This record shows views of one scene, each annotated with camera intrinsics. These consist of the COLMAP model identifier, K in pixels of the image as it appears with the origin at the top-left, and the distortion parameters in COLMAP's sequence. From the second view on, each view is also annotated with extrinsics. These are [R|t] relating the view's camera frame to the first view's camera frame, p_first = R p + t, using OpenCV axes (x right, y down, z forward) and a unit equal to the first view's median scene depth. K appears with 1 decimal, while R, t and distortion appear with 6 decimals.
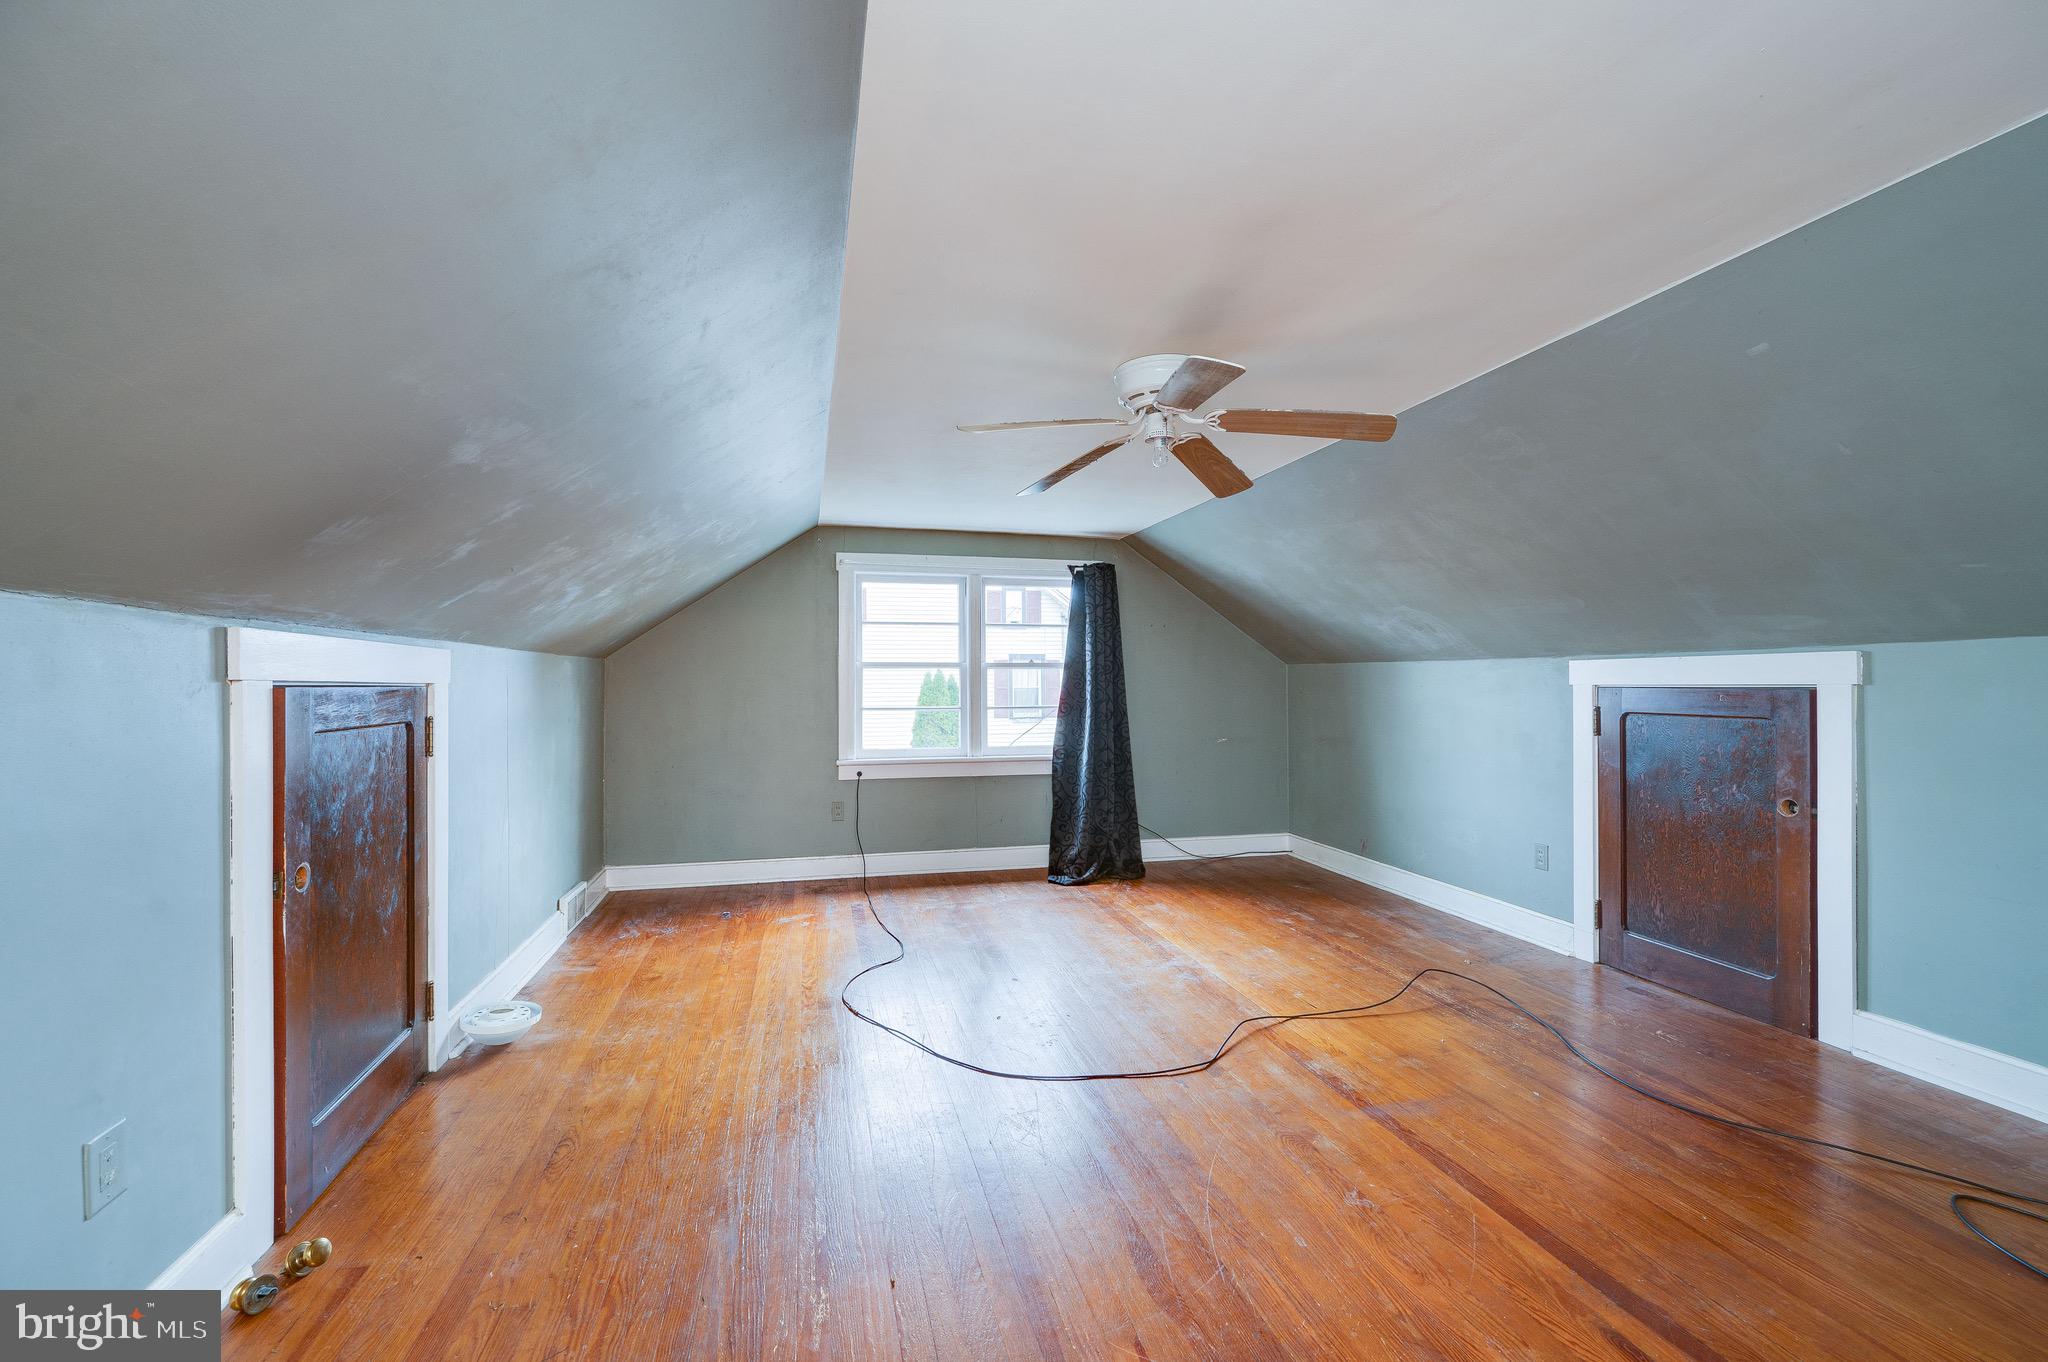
lens RADIAL K [[802.2, 0, 1019.3], [0, 802.2, 683.5], [0, 0, 1]] dist [-0.001482, -0.001268]
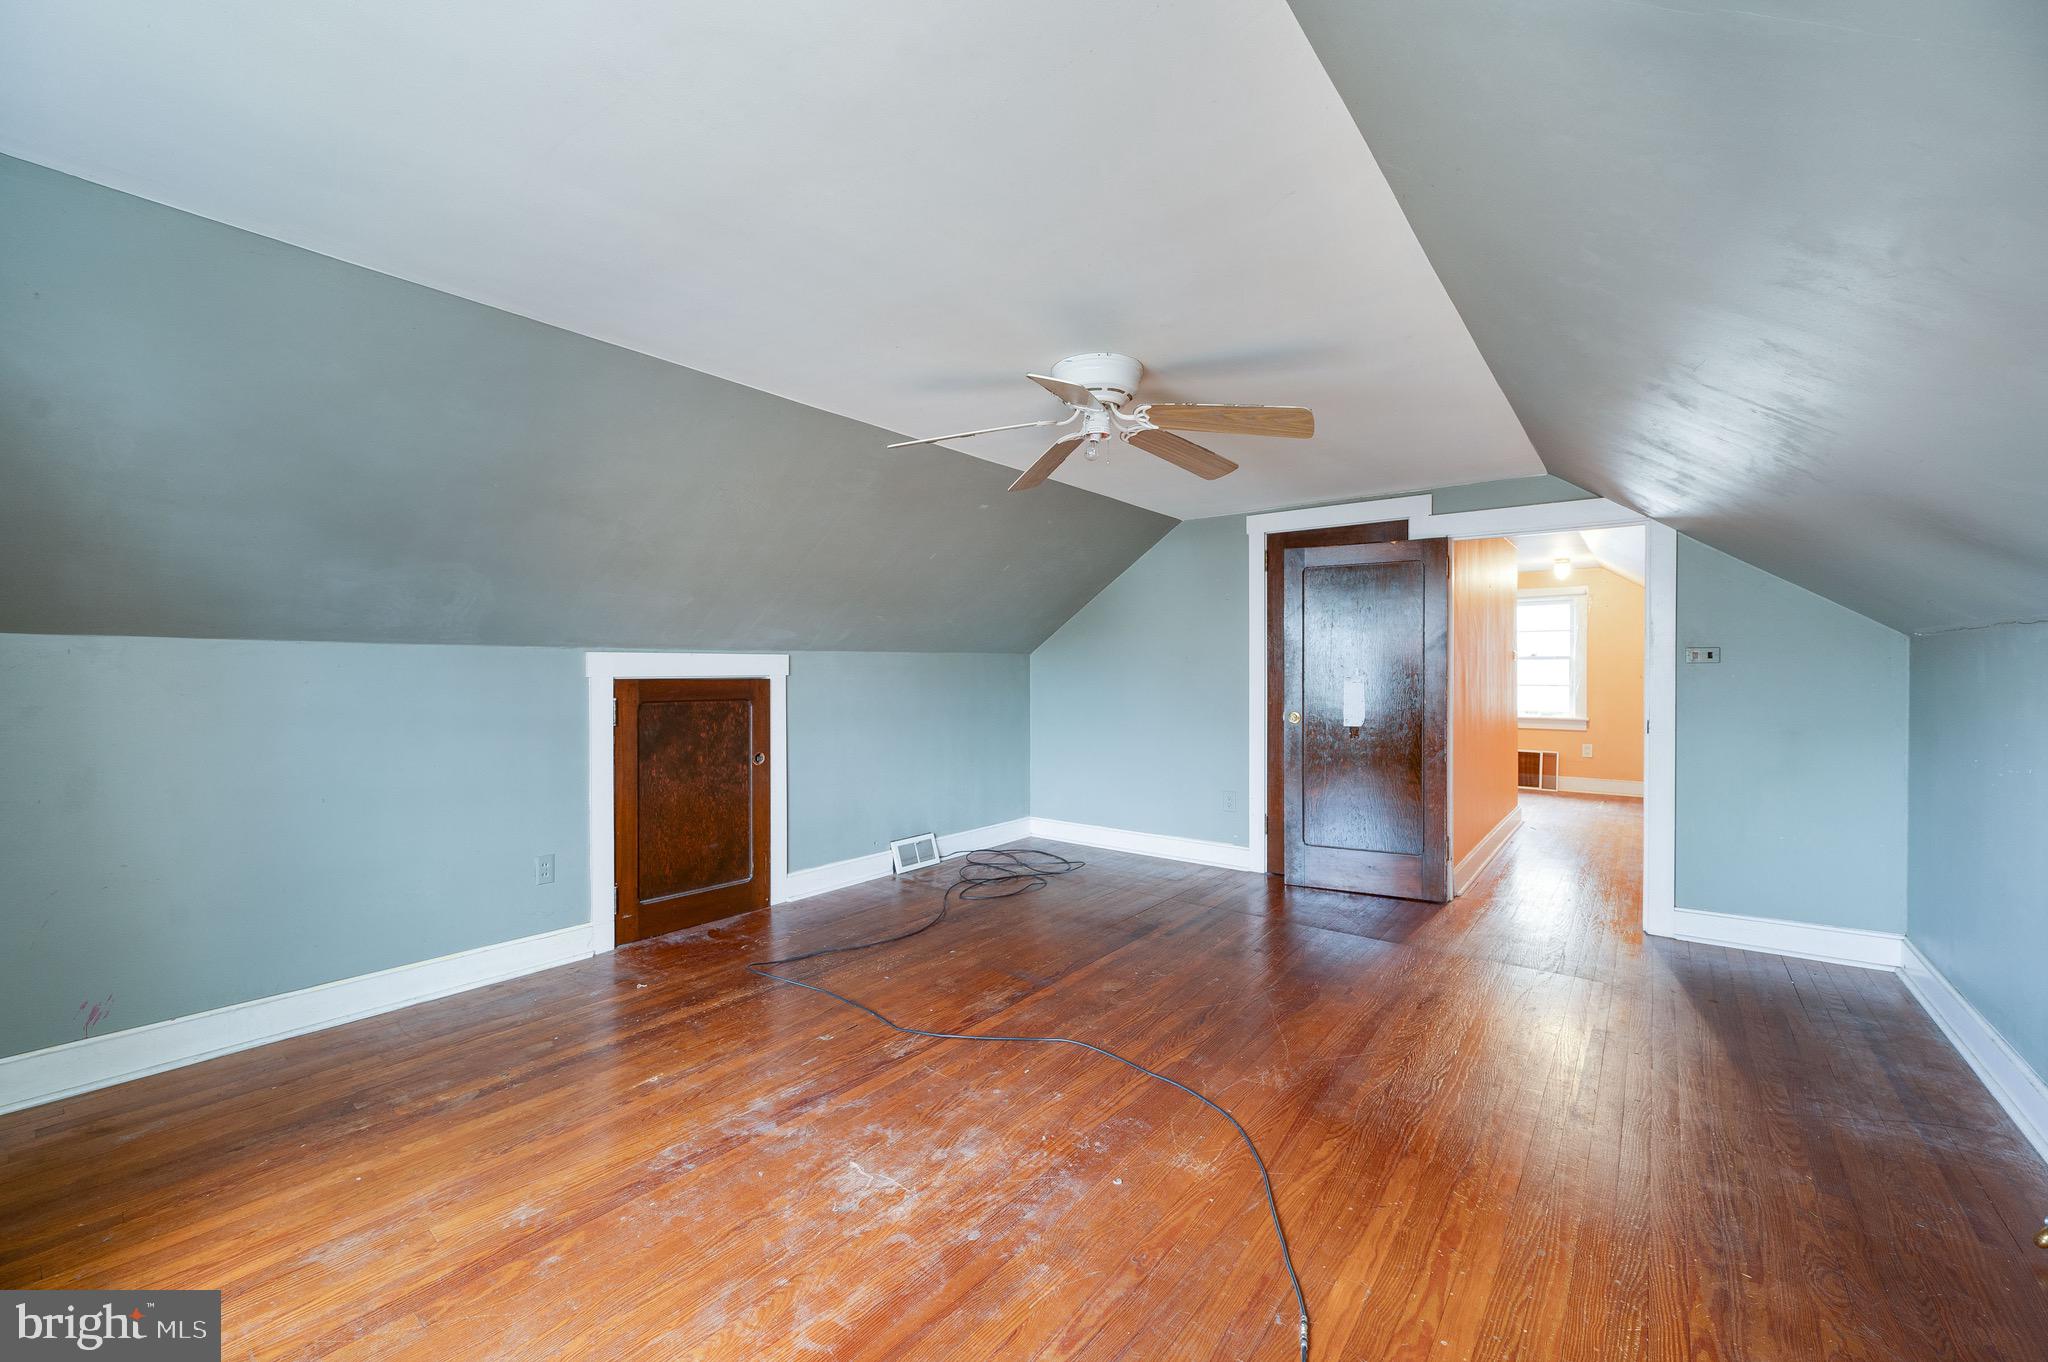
lens RADIAL K [[802.2, 0, 1012.4], [0, 802.2, 677.4], [0, 0, 1]] dist [-0.001482, -0.001268]
pose [[-0.593338, -0.005275, 0.804936, -0.296808], [-0.000082, 0.999979, 0.006494, -0.004761], [-0.804953, 0.003787, -0.593326, 0.853867]]
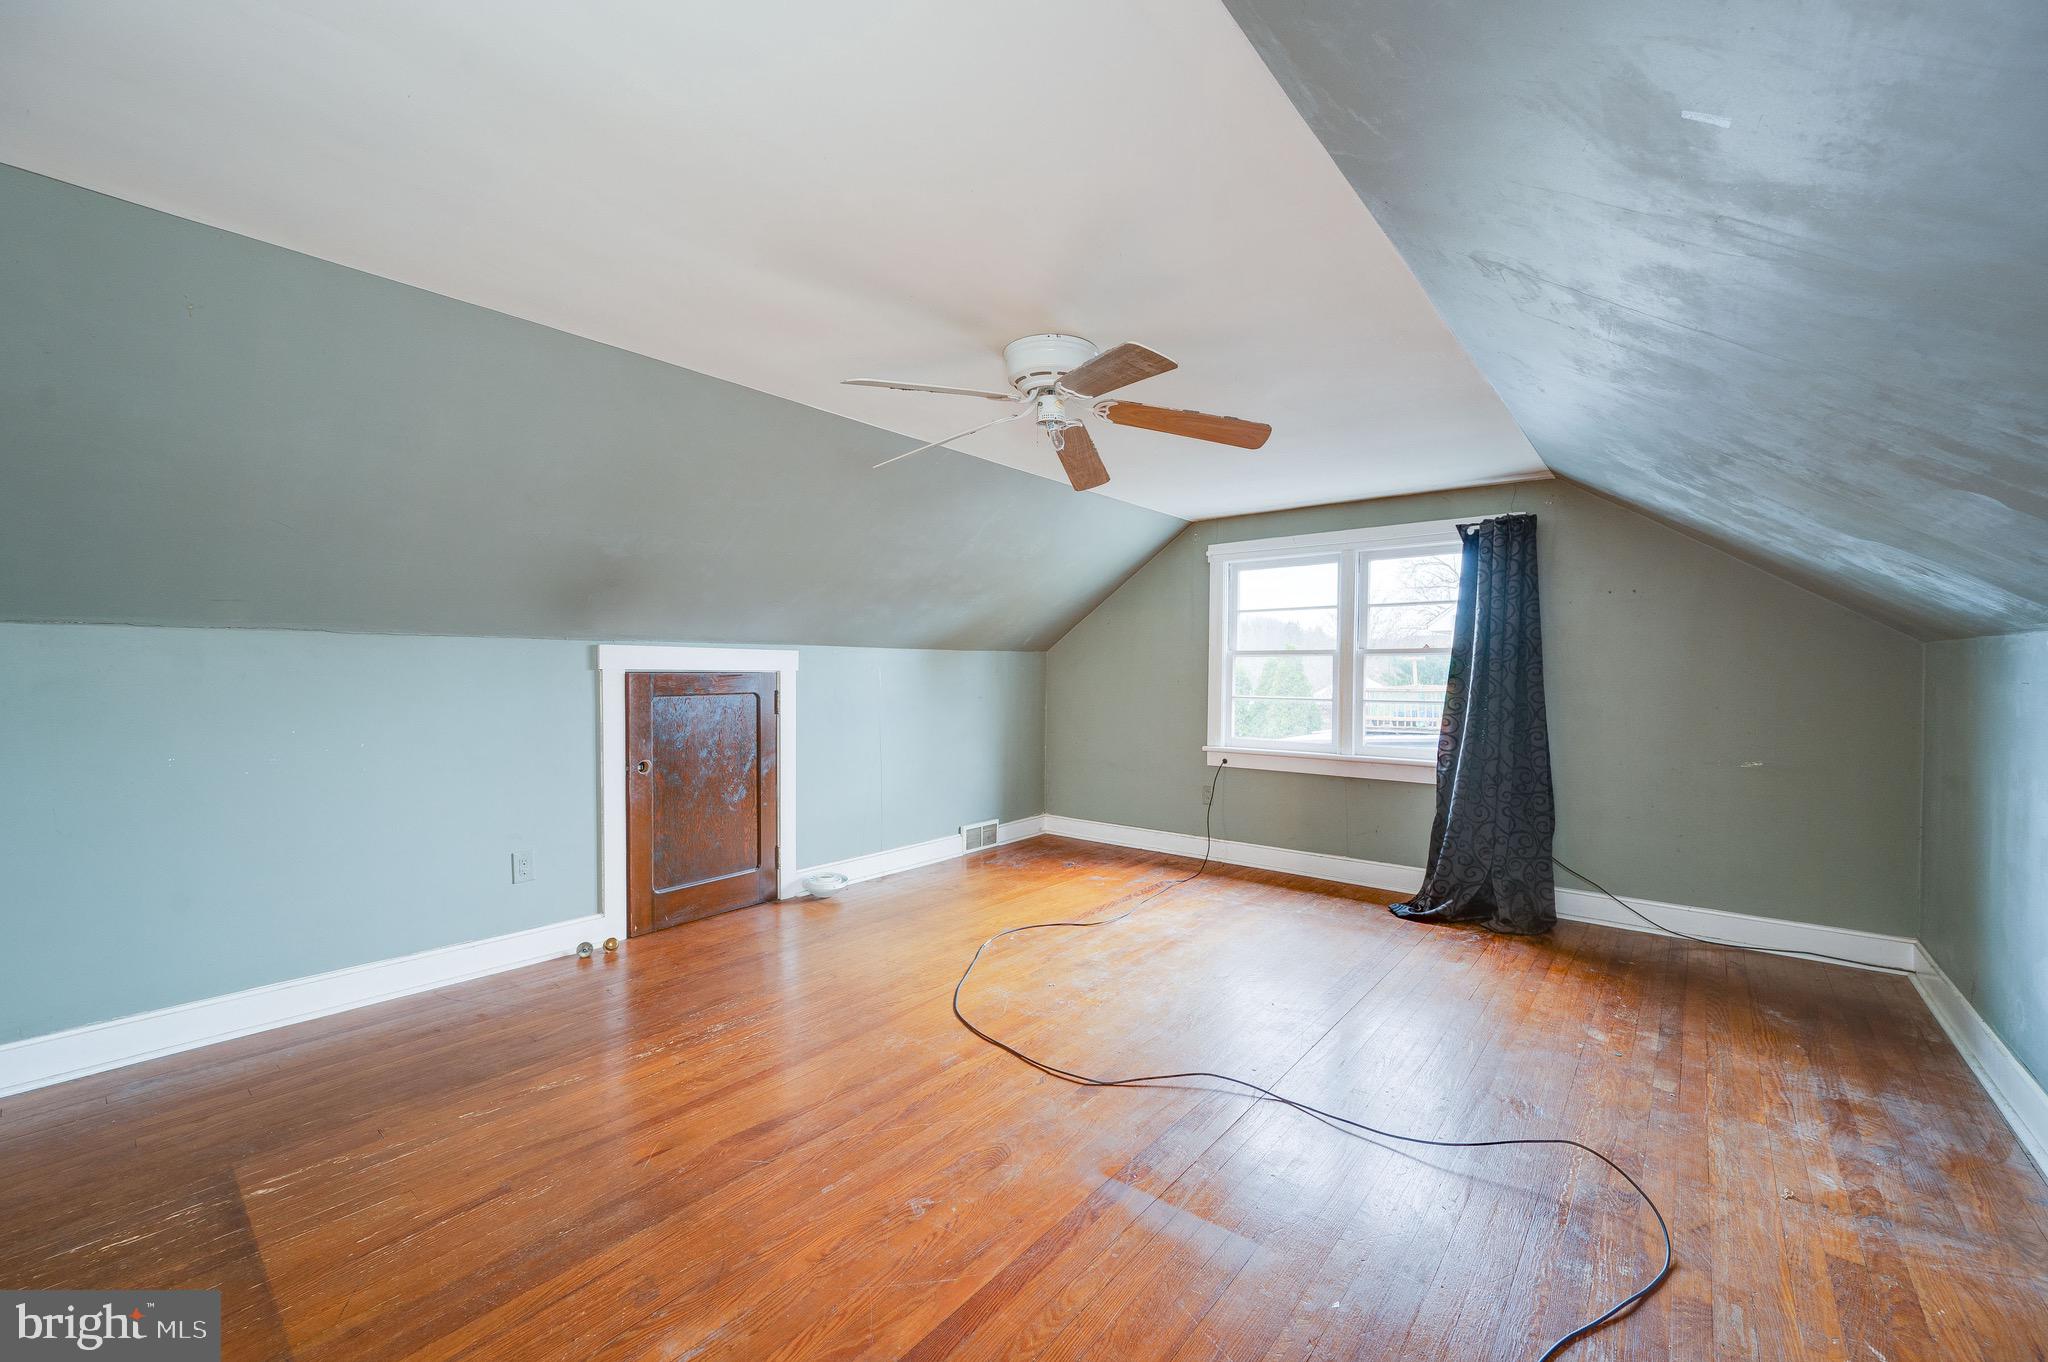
lens RADIAL K [[802.2, 0, 1029.0], [0, 802.2, 673.3], [0, 0, 1]] dist [-0.001482, -0.001268]
pose [[0.613167, 0.006544, -0.789926, 0.474037], [-0.003135, 0.999978, 0.005851, -0.003997], [0.789947, -0.001111, 0.613174, 0.188770]]
